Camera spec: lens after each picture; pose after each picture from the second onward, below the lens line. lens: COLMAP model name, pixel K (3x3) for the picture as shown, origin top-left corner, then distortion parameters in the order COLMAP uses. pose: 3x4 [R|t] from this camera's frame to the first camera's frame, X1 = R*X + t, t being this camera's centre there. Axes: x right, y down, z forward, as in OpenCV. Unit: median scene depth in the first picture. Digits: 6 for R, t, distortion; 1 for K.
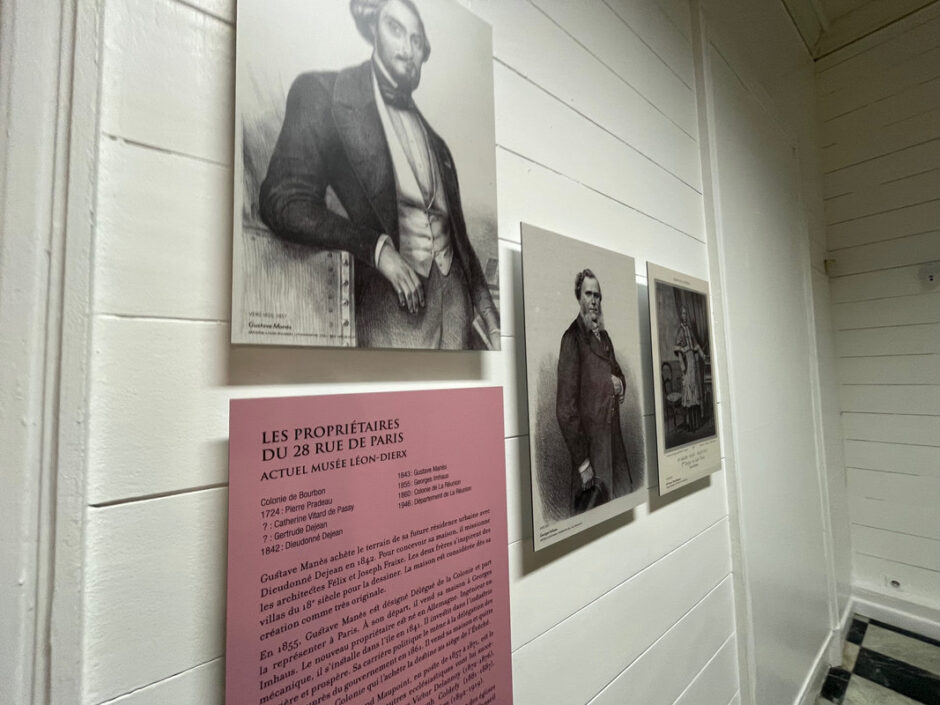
lens RADIAL K [[381.2, 0, 469.4], [0, 381.2, 352.4], [0, 0, 1]] dist [-0.002685, -0.000124]
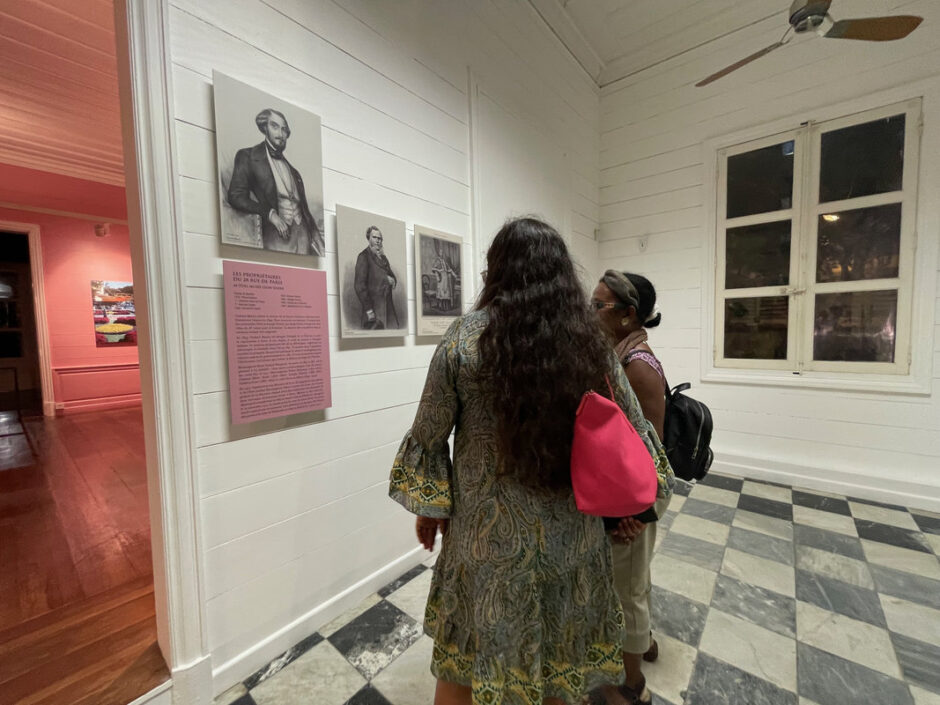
lens RADIAL K [[381.2, 0, 469.4], [0, 381.2, 351.8], [0, 0, 1]] dist [-0.002685, -0.000124]
pose [[0.977194, -0.004138, 0.212306, 0.515398], [-0.020652, 0.993218, 0.114415, 0.335130], [-0.211340, -0.116190, 0.970482, -1.867525]]
